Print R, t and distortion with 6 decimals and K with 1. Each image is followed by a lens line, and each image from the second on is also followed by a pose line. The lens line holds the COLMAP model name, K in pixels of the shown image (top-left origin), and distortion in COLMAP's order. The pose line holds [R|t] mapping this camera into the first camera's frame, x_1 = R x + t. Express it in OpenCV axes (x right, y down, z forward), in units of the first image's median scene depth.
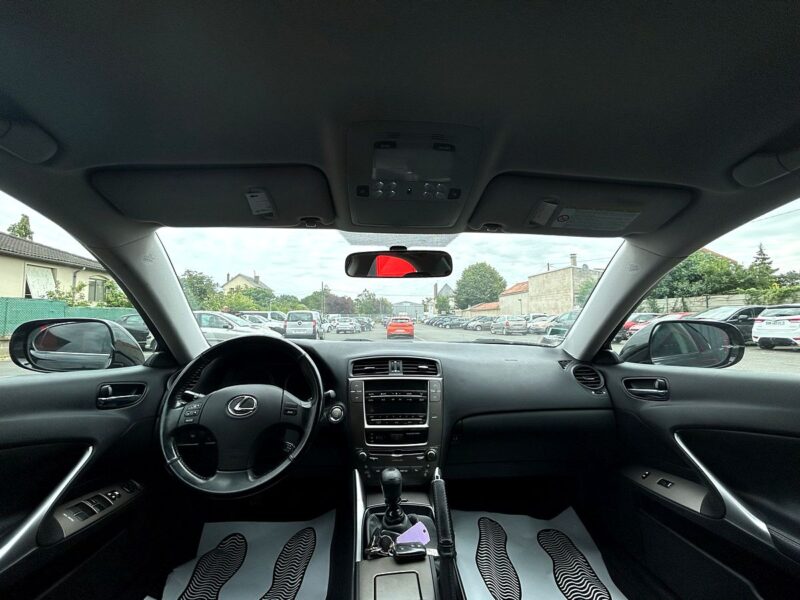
lens RADIAL K [[315.0, 0, 400.0], [0, 315.0, 300.0], [0, 0, 1]] dist [-0.000458, -0.000104]
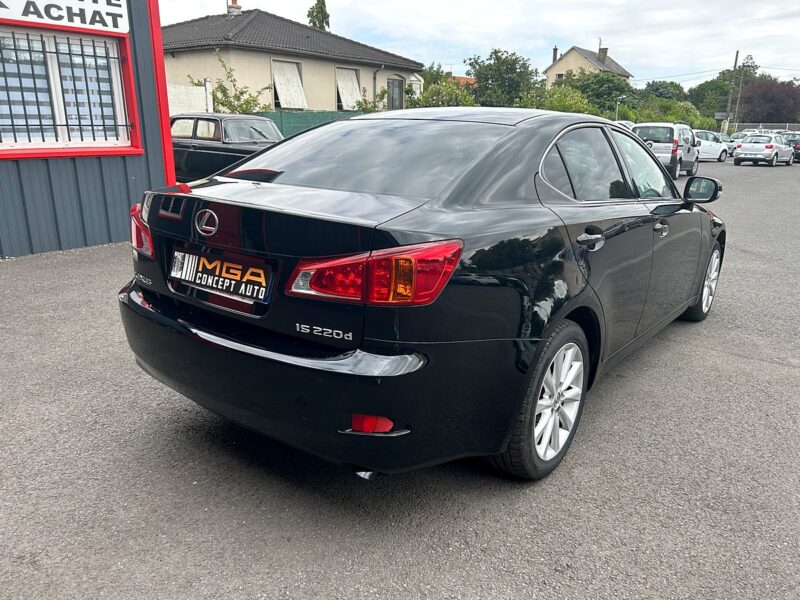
lens RADIAL K [[612.9, 0, 400.0], [0, 612.9, 300.0], [0, 0, 1]] dist [-0.006040, -0.005010]
pose [[0.737131, 0.189321, -0.648687, 0.059952], [0.033799, 0.948421, 0.315207, -0.012591], [0.674904, -0.254274, 0.692712, -0.081215]]
